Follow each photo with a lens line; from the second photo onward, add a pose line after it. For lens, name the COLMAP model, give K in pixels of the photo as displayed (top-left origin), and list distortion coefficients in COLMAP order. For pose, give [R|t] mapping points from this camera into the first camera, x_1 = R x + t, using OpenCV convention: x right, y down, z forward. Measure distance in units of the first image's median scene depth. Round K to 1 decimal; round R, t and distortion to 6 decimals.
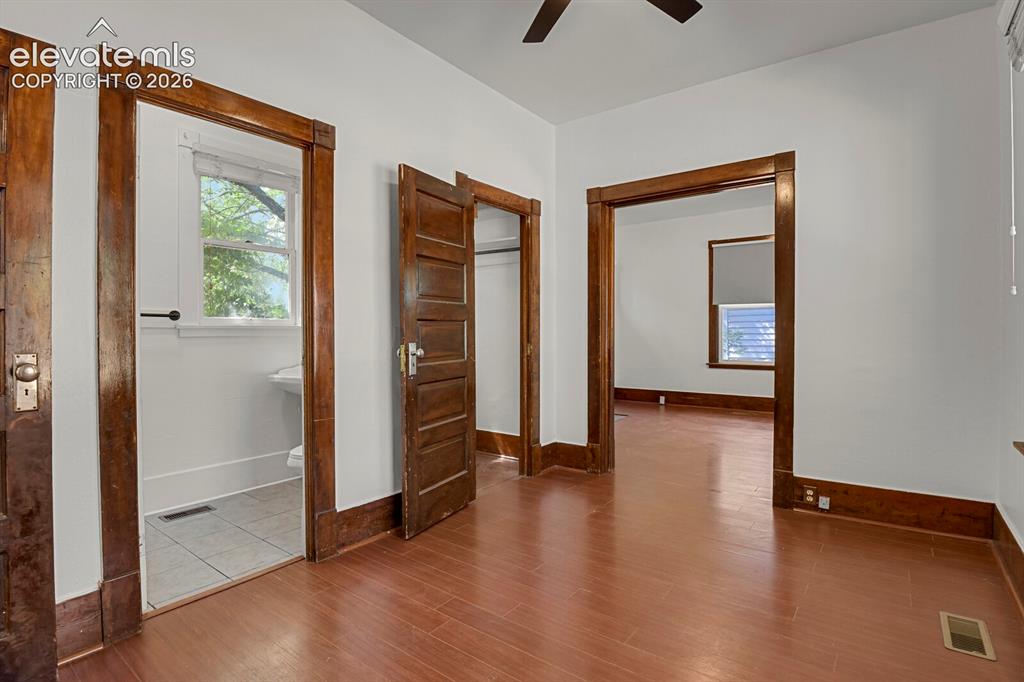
lens RADIAL K [[500.6, 0, 518.1], [0, 500.6, 337.5], [0, 0, 1]] dist [-0.019297, -0.006895]
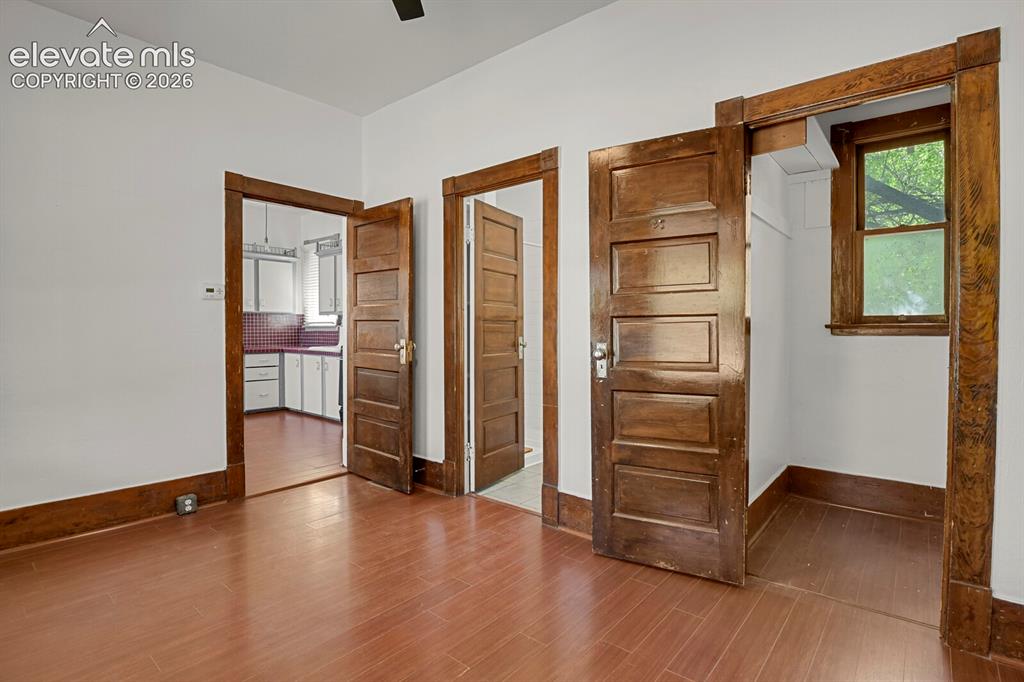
lens RADIAL K [[500.6, 0, 518.1], [0, 500.6, 337.5], [0, 0, 1]] dist [-0.019297, -0.006895]
pose [[-0.041746, 0.019349, -0.998941, 0.654123], [-0.012464, 0.999725, 0.019885, -0.013967], [0.999051, 0.013281, -0.041494, 0.824662]]
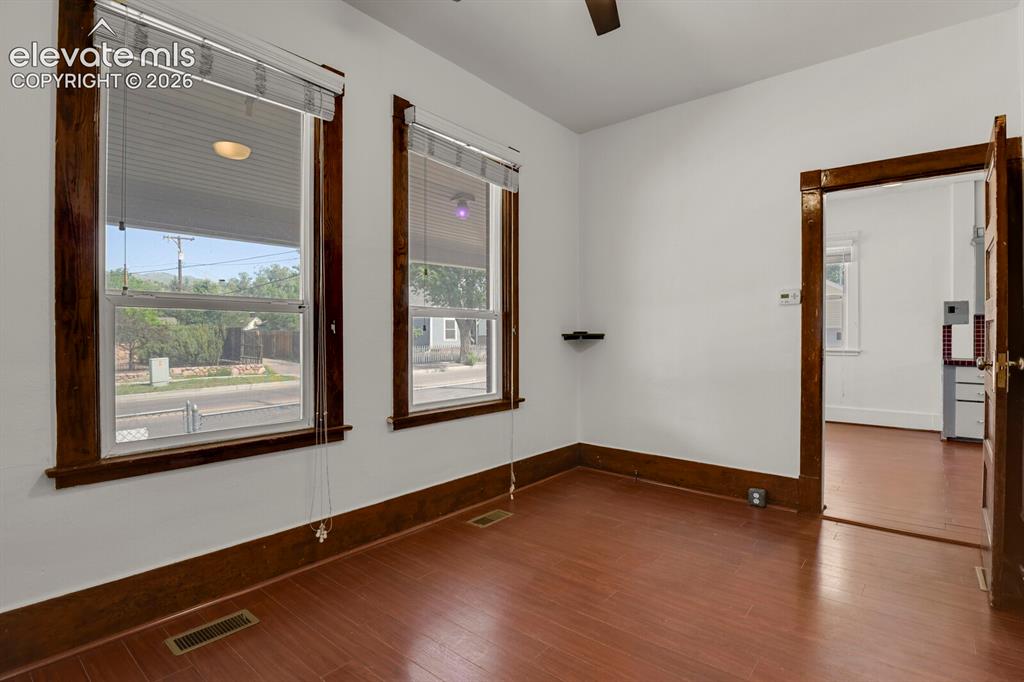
lens RADIAL K [[500.6, 0, 518.1], [0, 500.6, 337.5], [0, 0, 1]] dist [-0.019297, -0.006895]
pose [[-0.999498, -0.000614, 0.031680, 0.154720], [-0.000033, 0.999832, 0.018321, -0.015834], [-0.031686, 0.018311, -0.999330, 1.224843]]
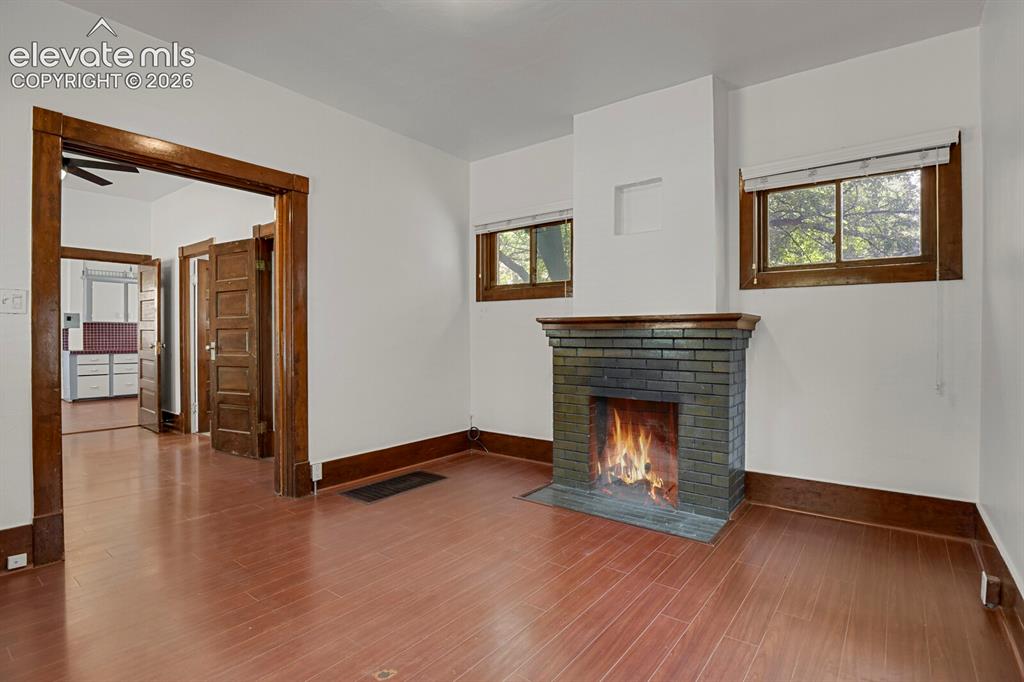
lens RADIAL K [[500.6, 0, 518.1], [0, 500.6, 337.5], [0, 0, 1]] dist [-0.019297, -0.006895]
pose [[0.002392, 0.006295, -0.999977, 1.457808], [-0.013435, 0.999890, 0.006263, -0.029877], [0.999907, 0.013420, 0.002477, 1.937871]]
